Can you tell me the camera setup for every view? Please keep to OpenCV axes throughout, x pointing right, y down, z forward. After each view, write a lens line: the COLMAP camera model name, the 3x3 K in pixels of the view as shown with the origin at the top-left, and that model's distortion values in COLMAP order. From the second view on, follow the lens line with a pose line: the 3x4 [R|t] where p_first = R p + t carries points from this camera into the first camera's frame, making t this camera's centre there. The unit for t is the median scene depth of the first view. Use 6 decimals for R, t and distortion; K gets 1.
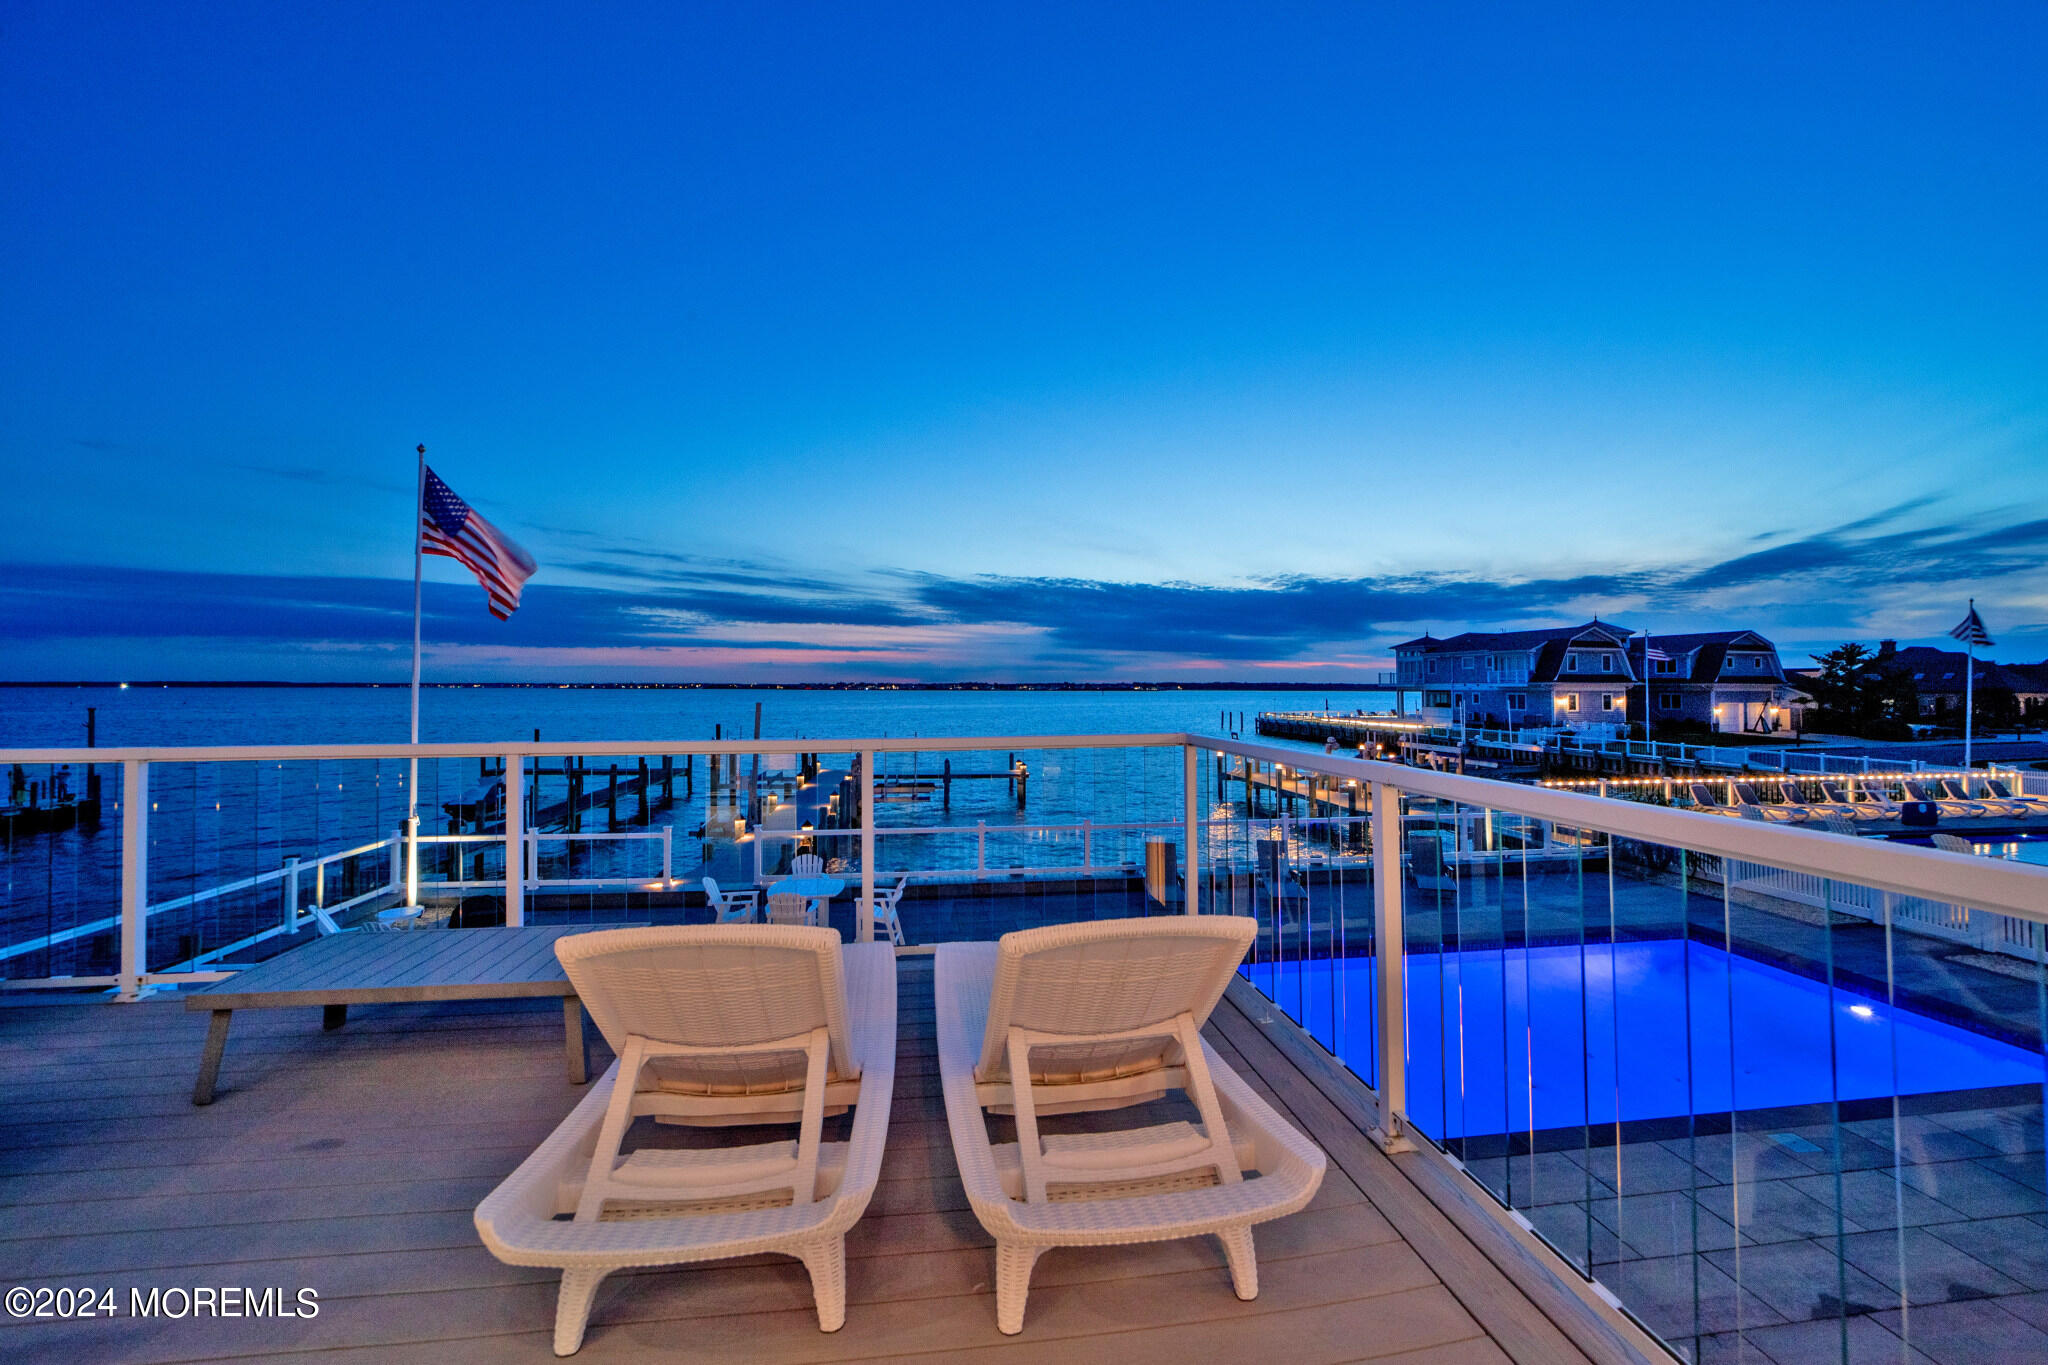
lens RADIAL K [[798.8, 0, 1027.9], [0, 798.8, 683.3], [0, 0, 1]] dist [-0.038137, 0.009154]
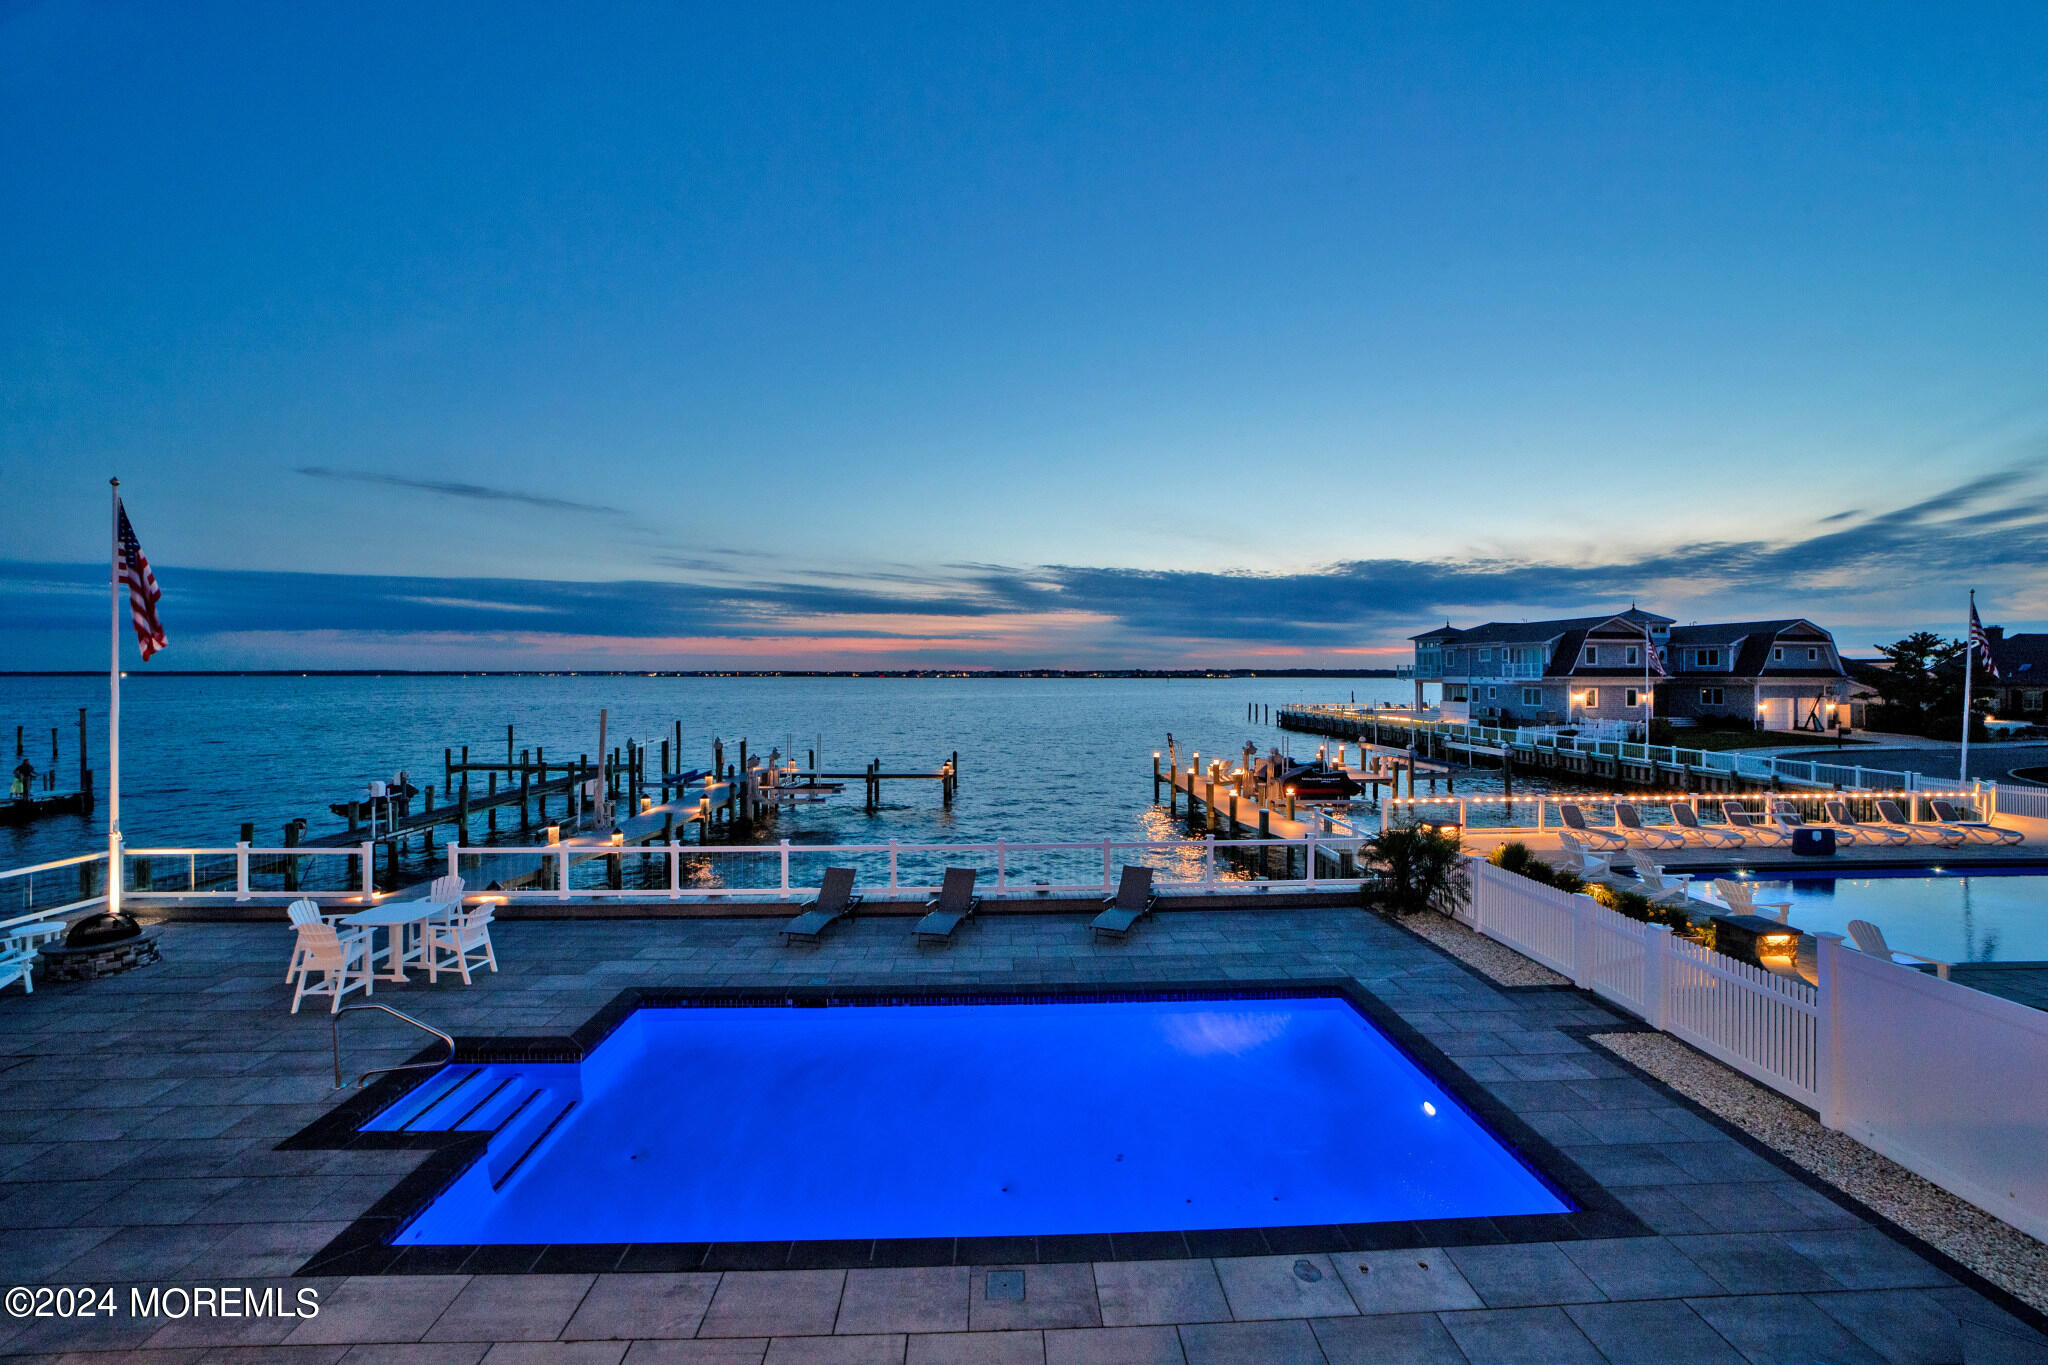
lens RADIAL K [[798.8, 0, 1027.9], [0, 798.8, 683.3], [0, 0, 1]] dist [-0.038137, 0.009154]
pose [[0.996536, -0.000110, -0.083167, 0.096618], [0.001409, 0.999878, 0.015565, -0.008178], [0.083155, -0.015628, 0.996414, 0.012126]]
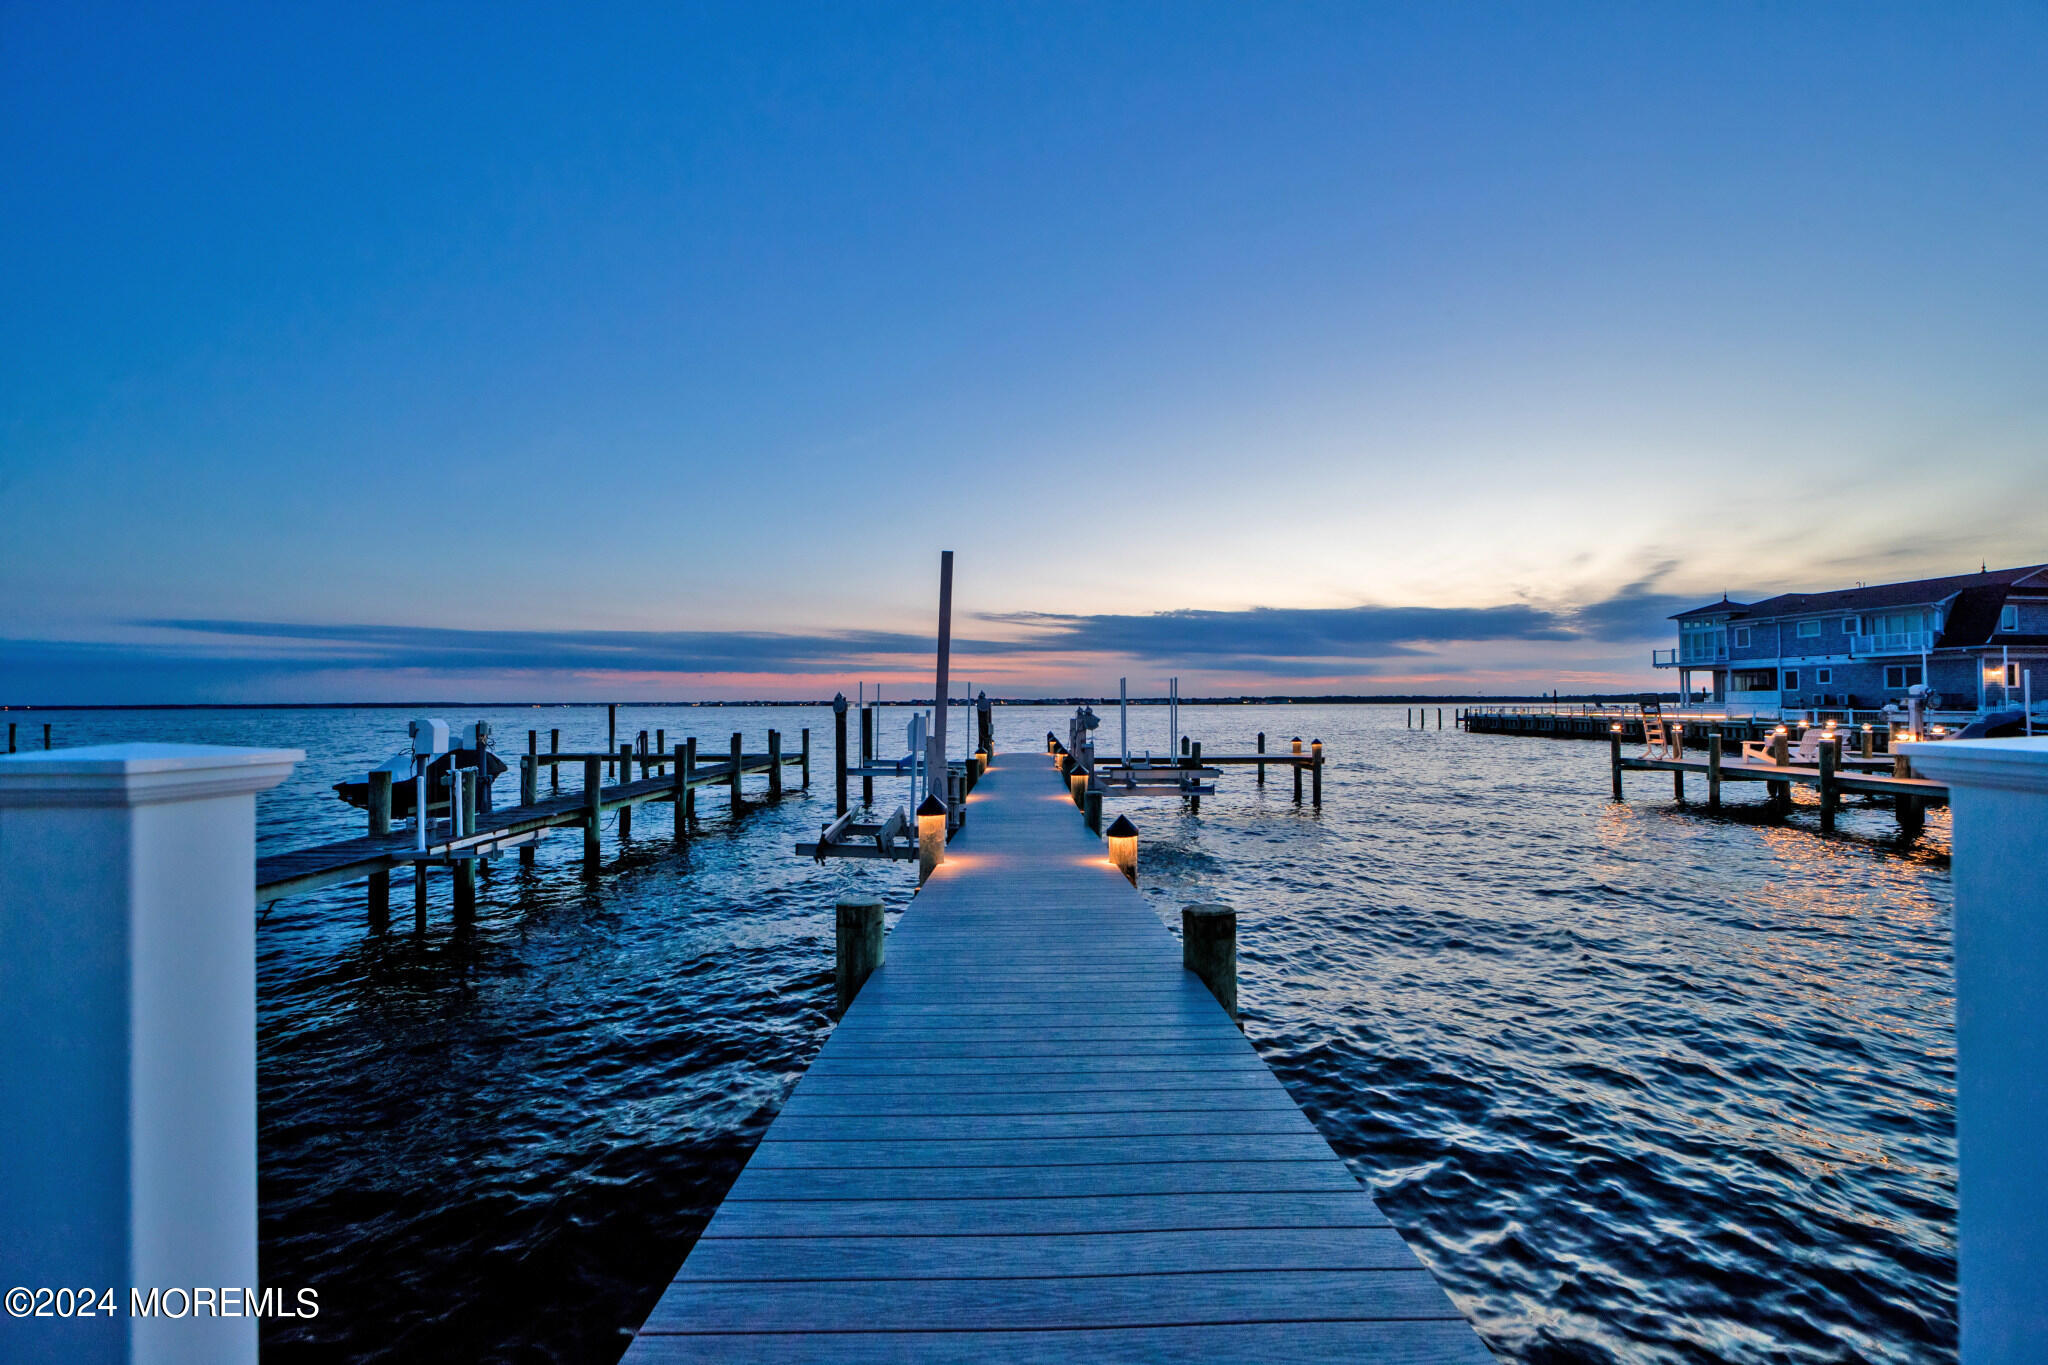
lens RADIAL K [[798.8, 0, 1027.9], [0, 798.8, 683.3], [0, 0, 1]] dist [-0.038137, 0.009154]
pose [[0.991634, -0.011318, -0.128585, -0.083789], [0.008689, 0.999742, -0.020993, 0.036695], [0.128789, 0.019700, 0.991476, 0.195000]]
